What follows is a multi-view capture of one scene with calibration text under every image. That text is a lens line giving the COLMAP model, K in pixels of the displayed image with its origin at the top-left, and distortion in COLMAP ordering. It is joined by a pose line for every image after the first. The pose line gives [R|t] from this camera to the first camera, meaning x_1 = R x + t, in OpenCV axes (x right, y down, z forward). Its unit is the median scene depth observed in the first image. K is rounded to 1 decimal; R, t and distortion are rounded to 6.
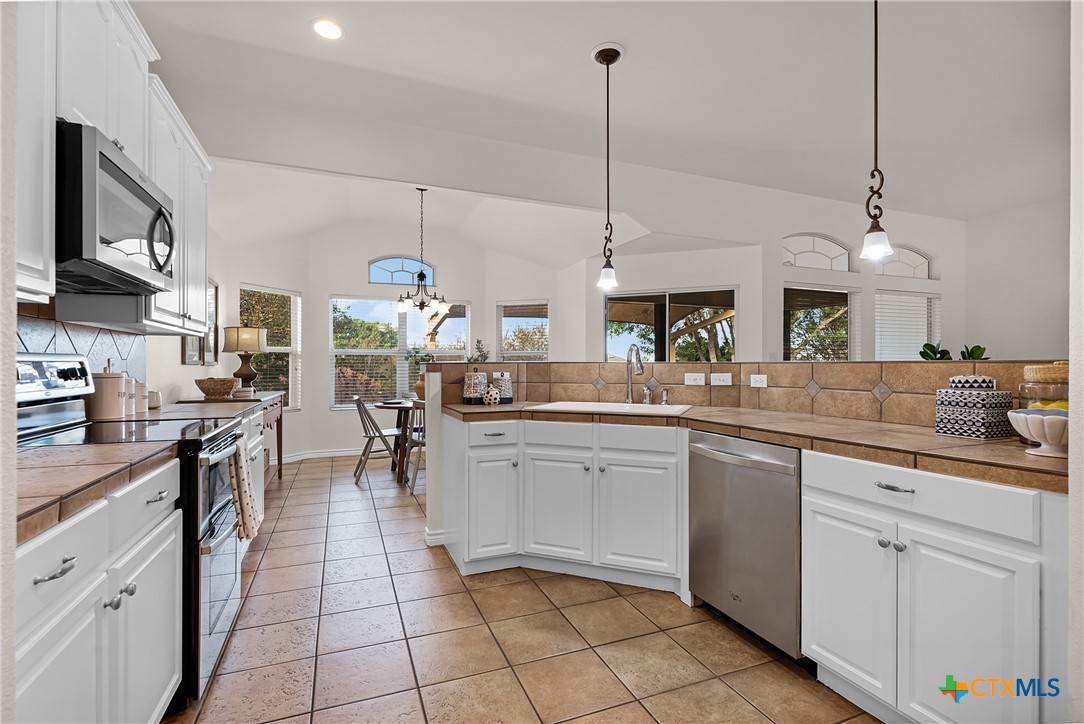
lens RADIAL K [[500.4, 0, 529.1], [0, 500.4, 363.3], [0, 0, 1]] dist [-0.005337, 0.001384]
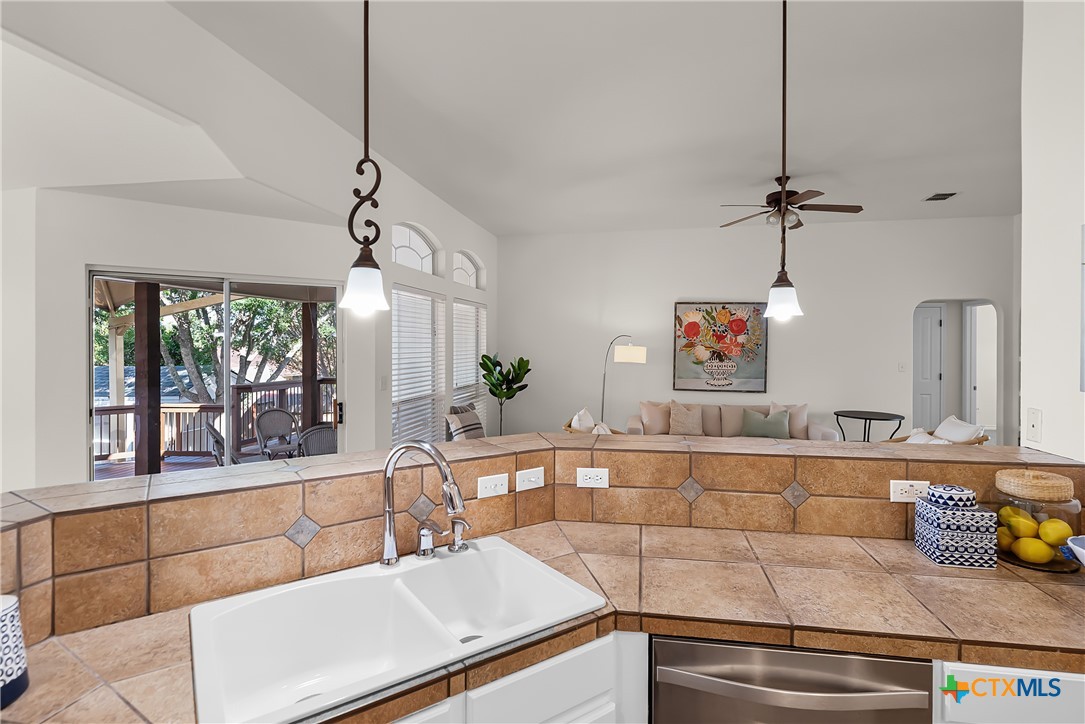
lens RADIAL K [[545.4, 0, 553.6], [0, 545.4, 346.0], [0, 0, 1]] dist [-0.001636, -0.001069]
pose [[0.517127, -0.002720, 0.855905, -0.171321], [-0.001744, 0.999990, 0.004232, -0.140445], [-0.855907, -0.003681, 0.517116, 0.698990]]
